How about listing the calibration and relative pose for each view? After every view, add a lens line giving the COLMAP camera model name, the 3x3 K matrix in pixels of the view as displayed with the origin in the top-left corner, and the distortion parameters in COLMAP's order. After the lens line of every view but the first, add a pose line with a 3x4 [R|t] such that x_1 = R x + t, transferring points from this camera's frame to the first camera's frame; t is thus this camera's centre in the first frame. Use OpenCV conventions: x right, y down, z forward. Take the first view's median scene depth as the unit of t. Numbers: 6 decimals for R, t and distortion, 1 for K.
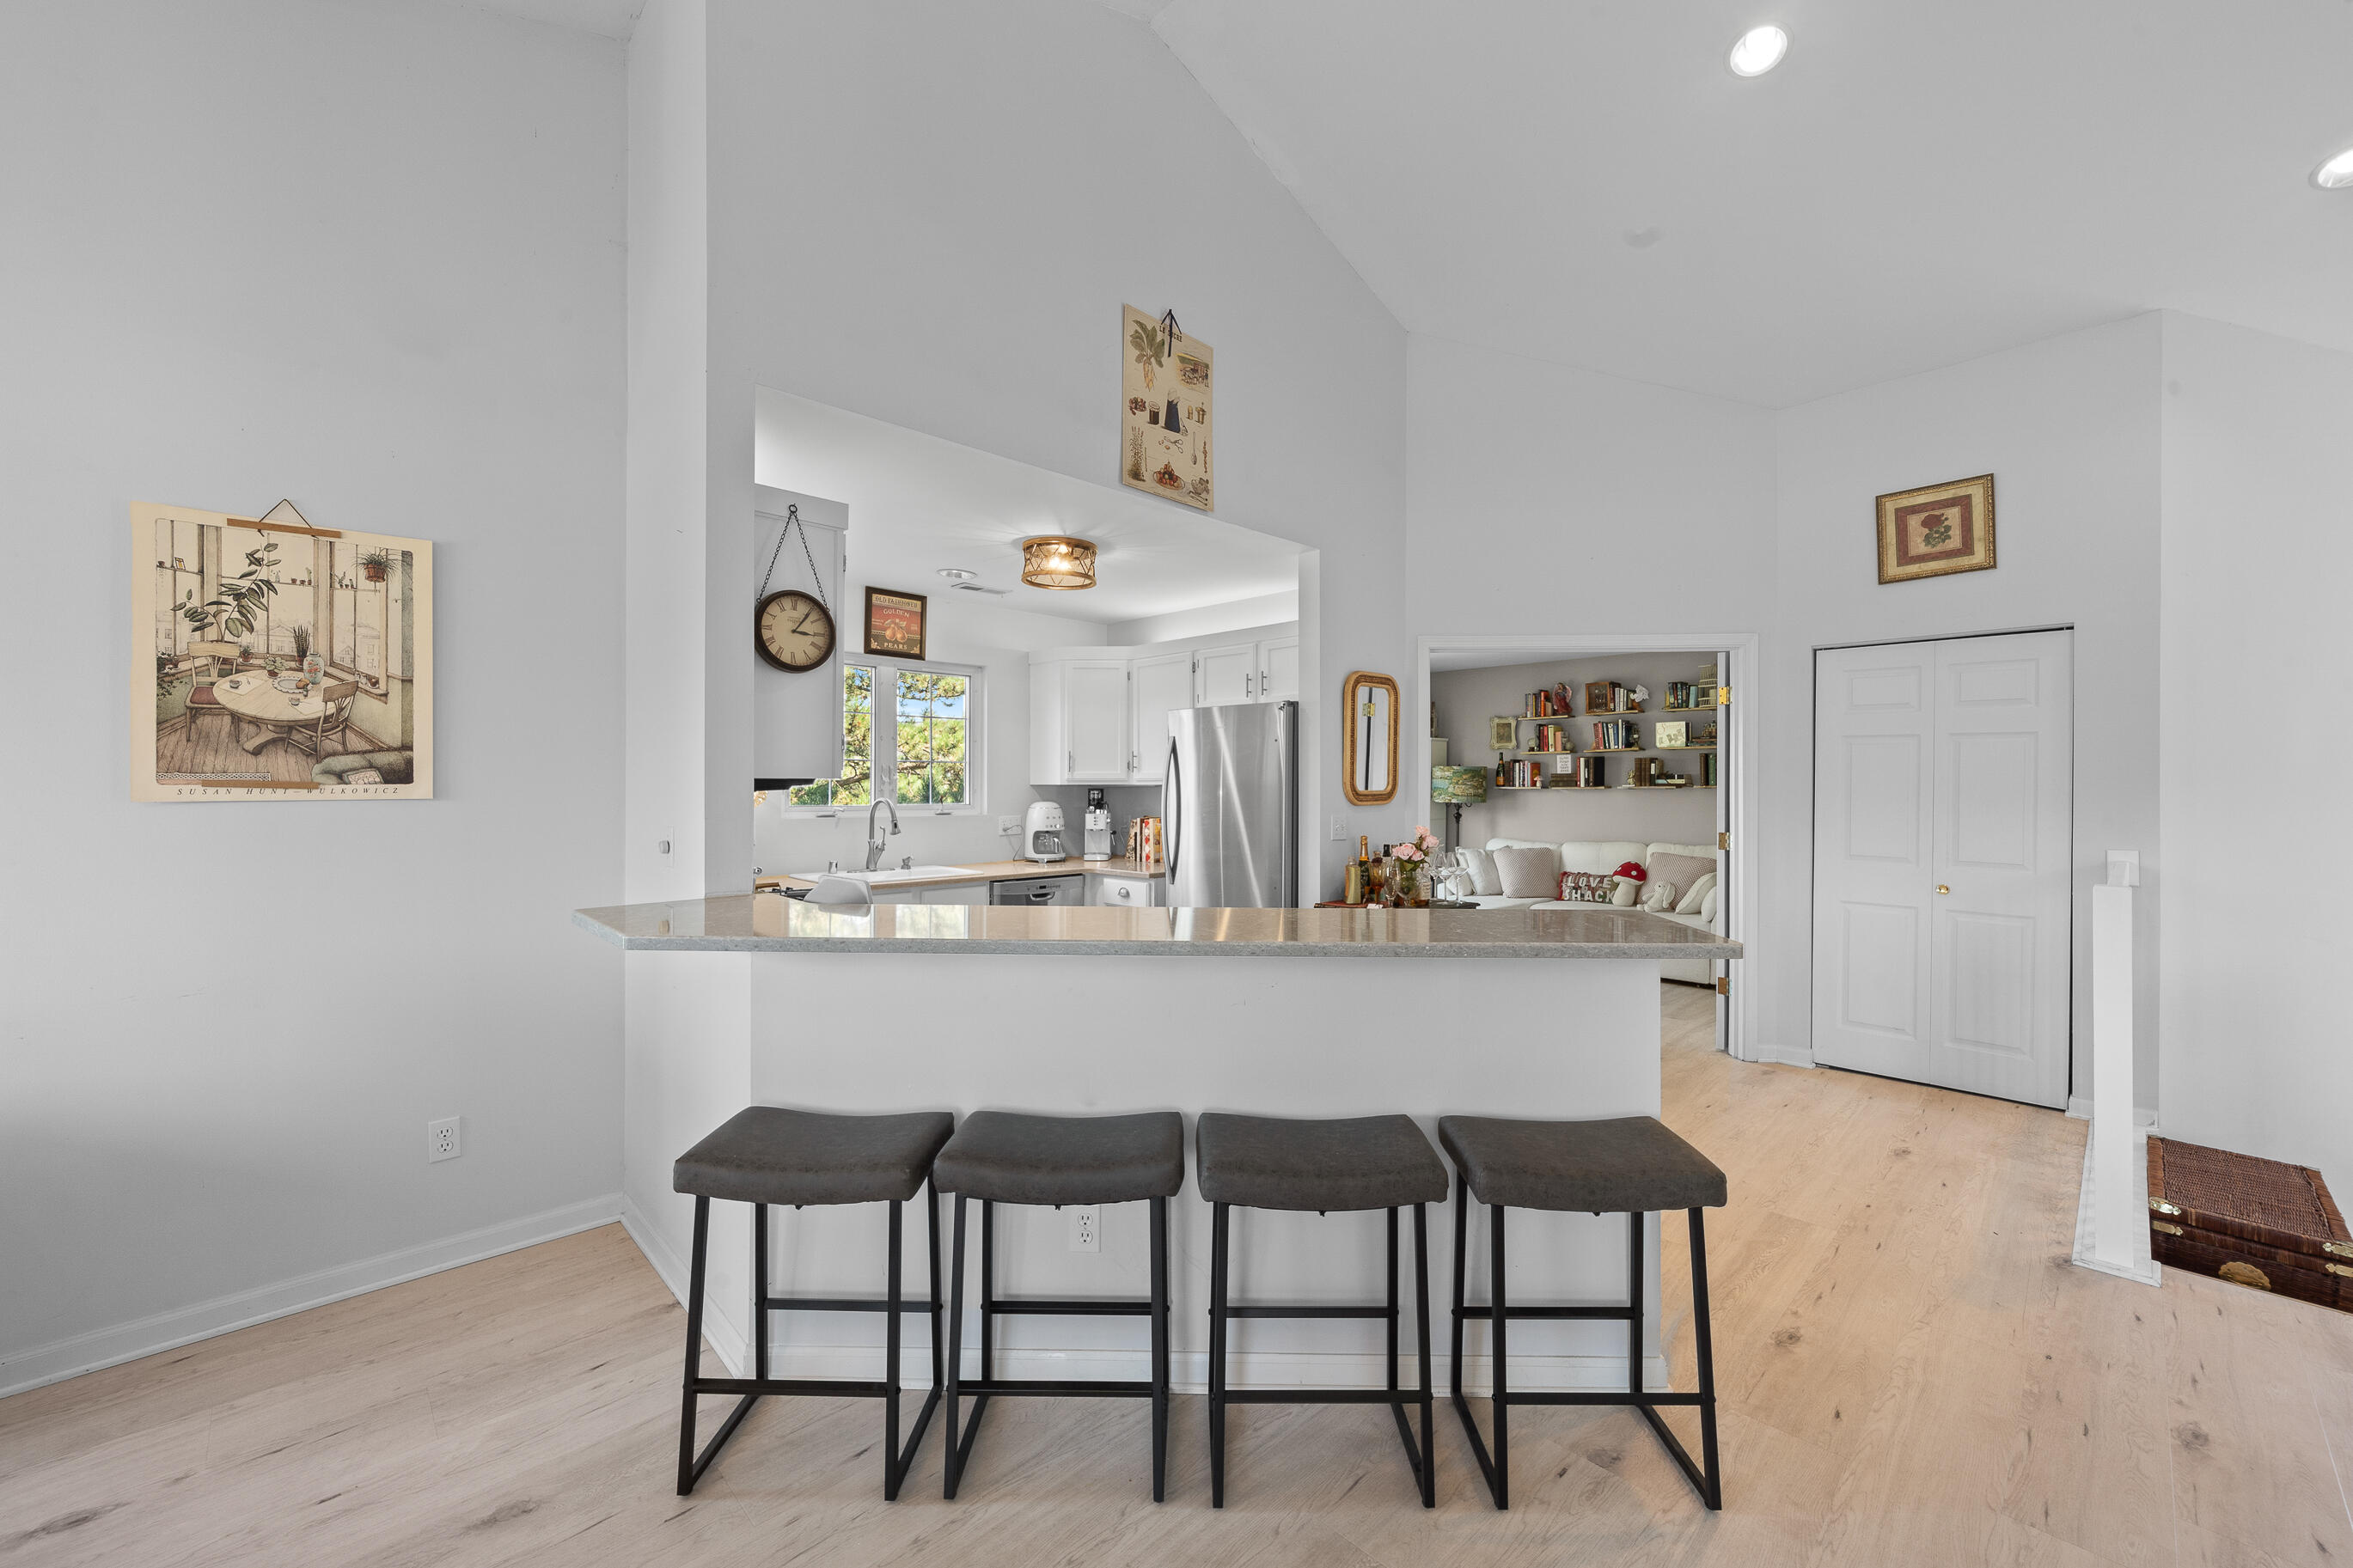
lens RADIAL K [[922.6, 0, 1180.3], [0, 922.6, 784.7], [0, 0, 1]] dist [-0.001594, -0.000386]
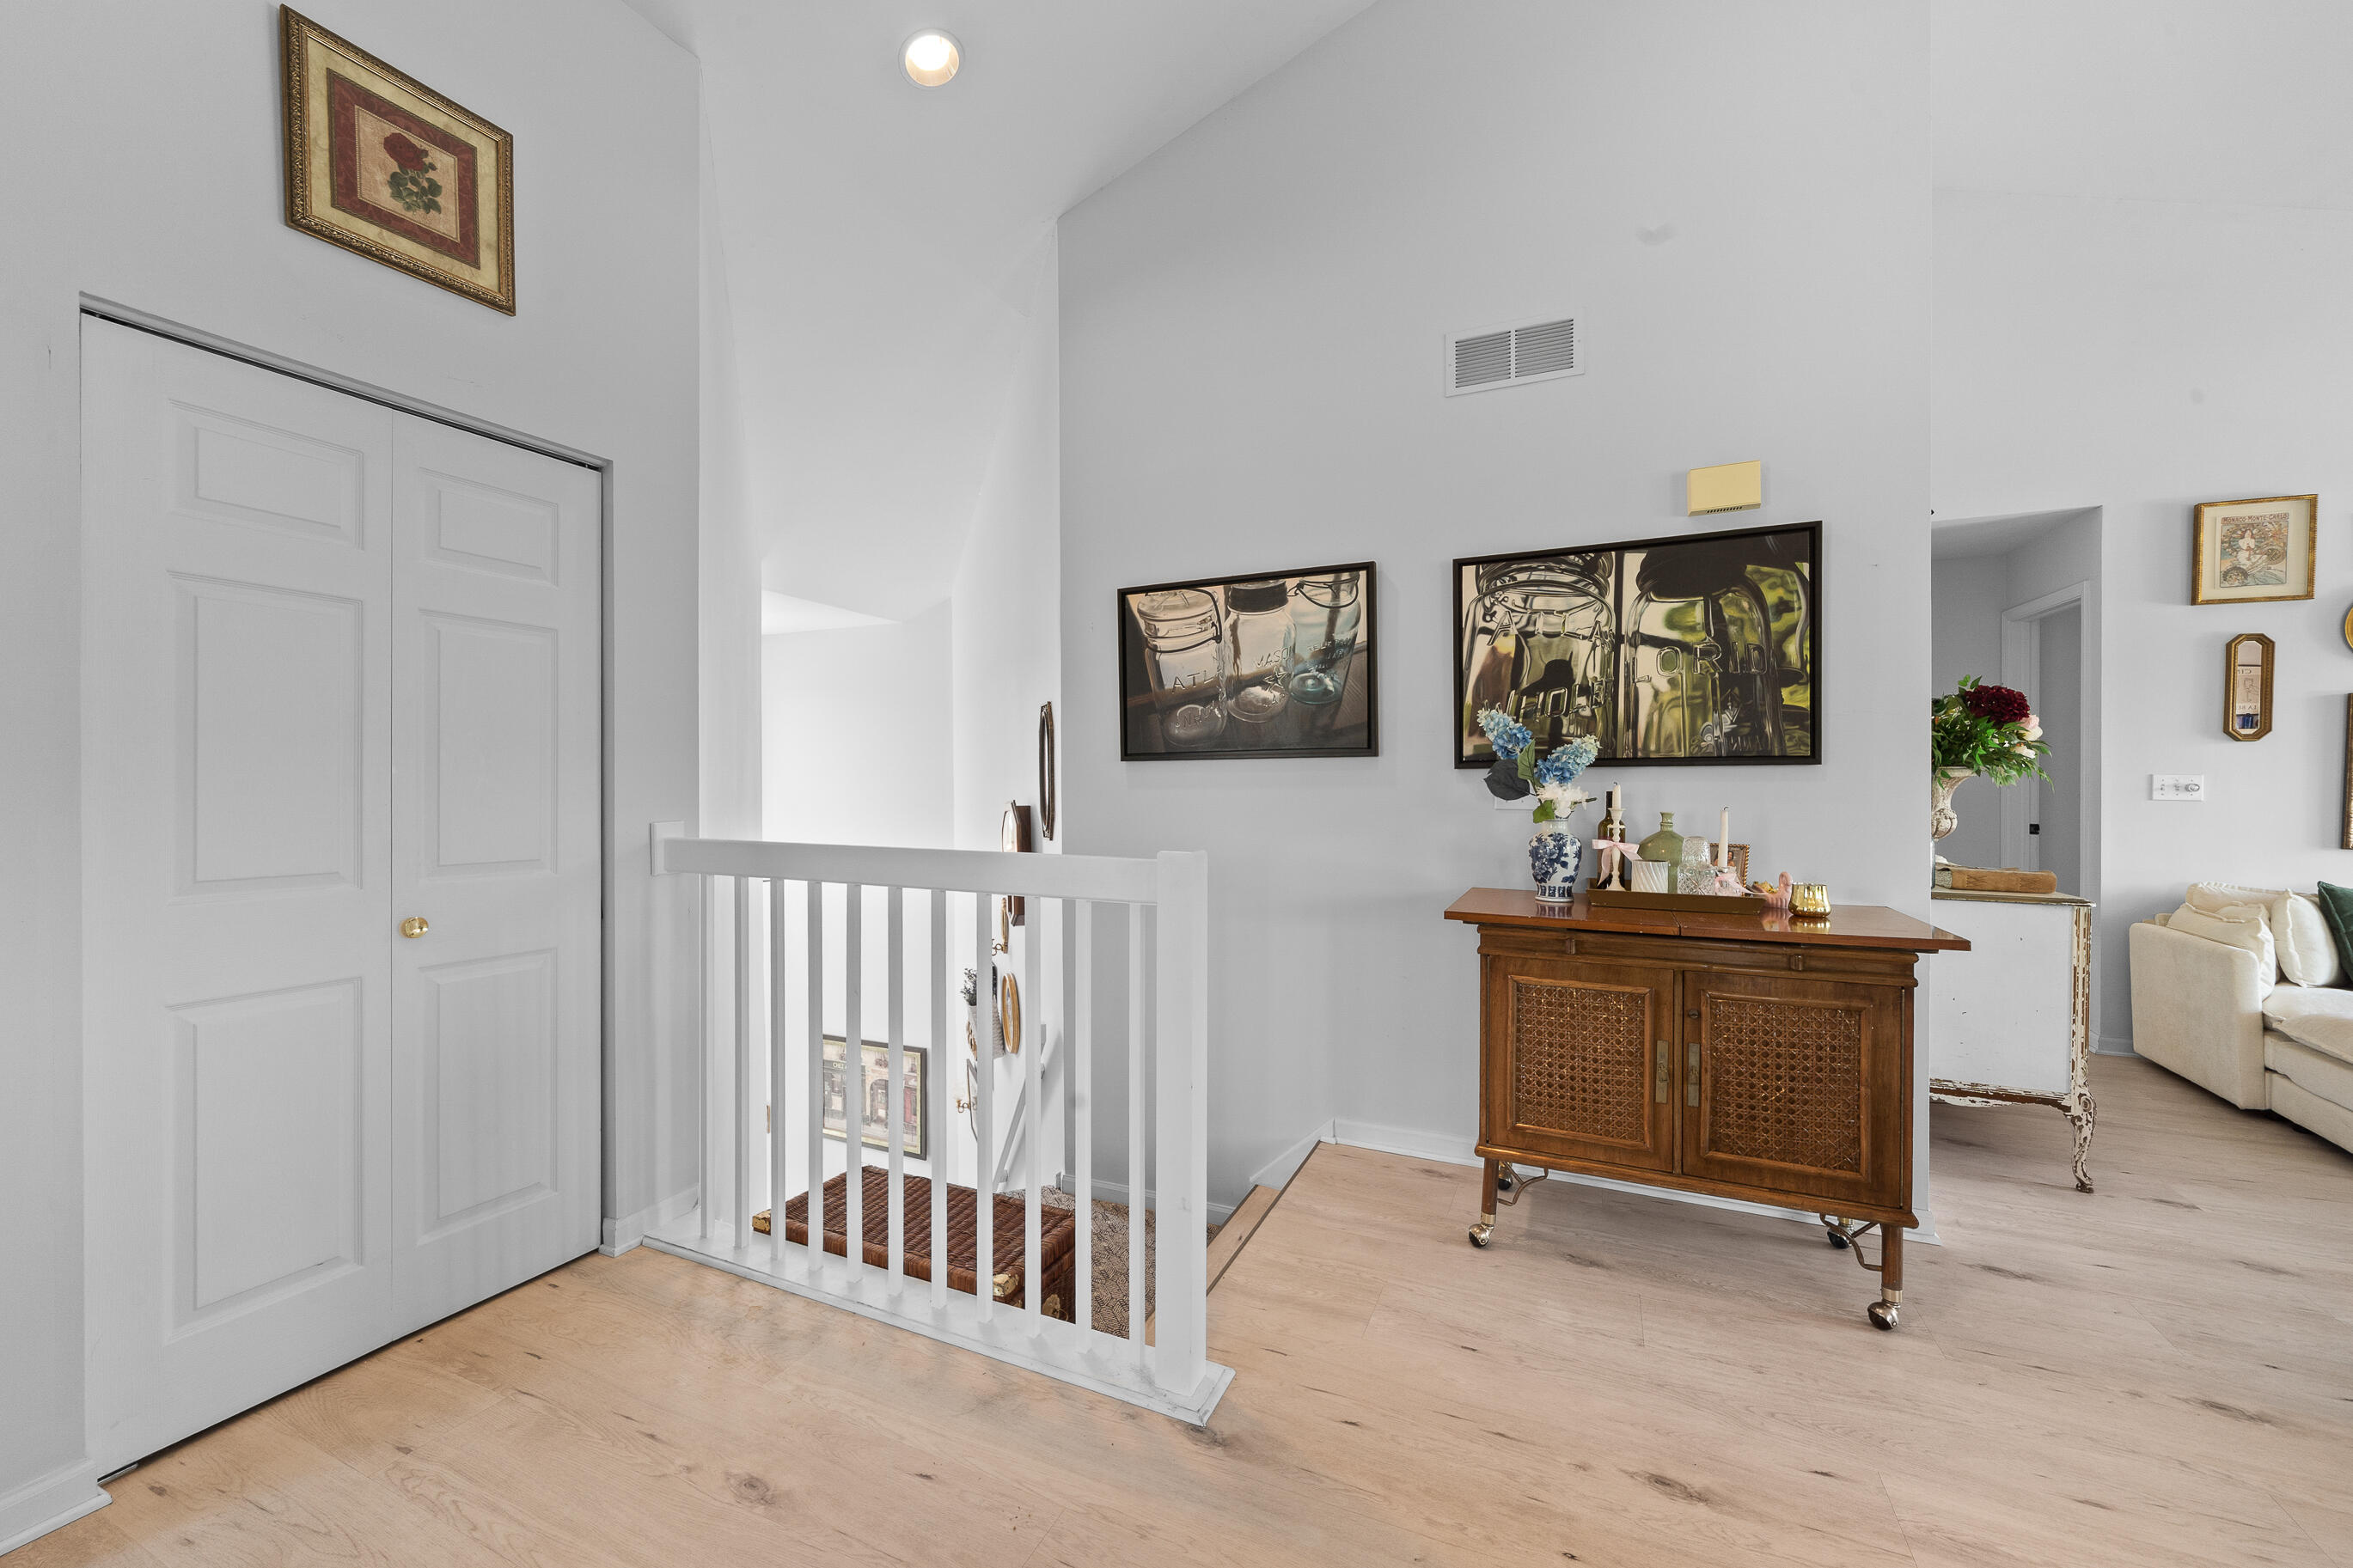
lens RADIAL K [[923.0, 0, 1165.0], [0, 923.0, 785.8], [0, 0, 1]] dist [-0.002842, -0.000450]
pose [[-0.357730, -0.007119, 0.933798, 0.234926], [0.000705, 0.999969, 0.007894, 0.035891], [-0.933825, 0.003483, -0.357714, 0.811619]]
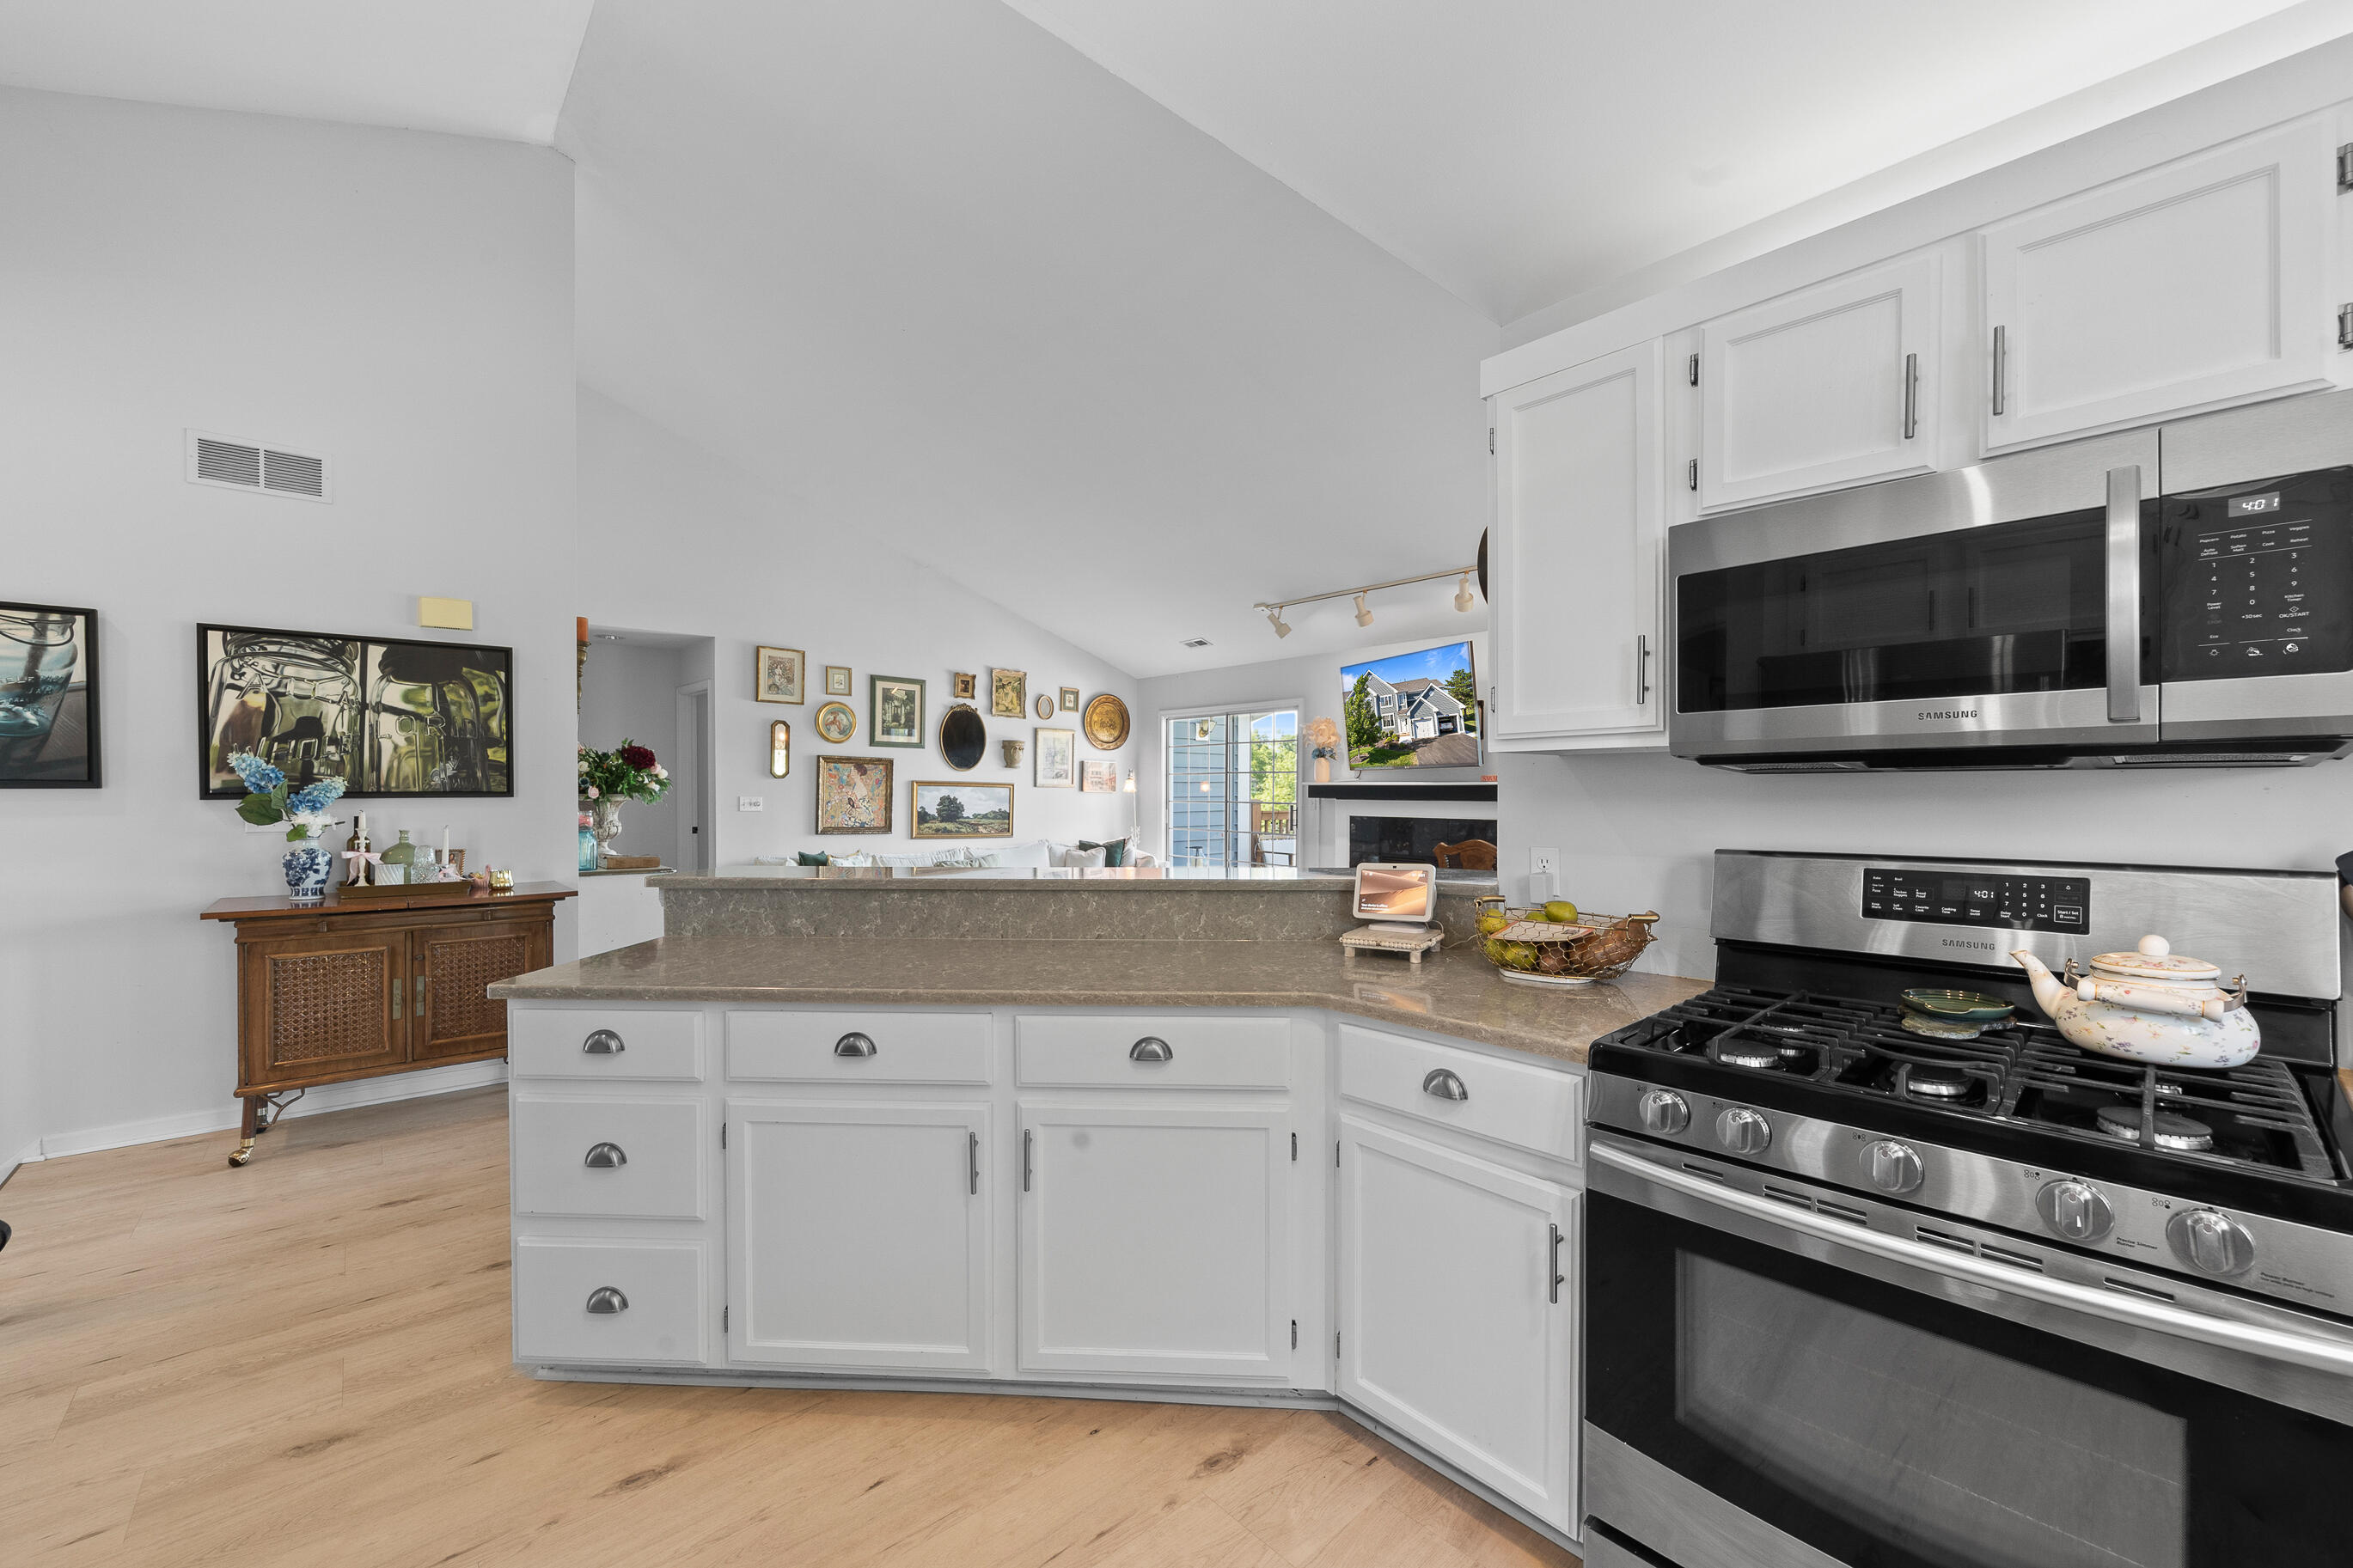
lens RADIAL K [[922.4, 0, 1177.4], [0, 922.4, 800.0], [0, 0, 1]] dist [-0.003891, 0.000074]
pose [[-0.999099, -0.004715, 0.042173, -0.109445], [-0.004242, 0.999927, 0.011294, 0.015578], [-0.042223, 0.011105, -0.999046, 1.150491]]
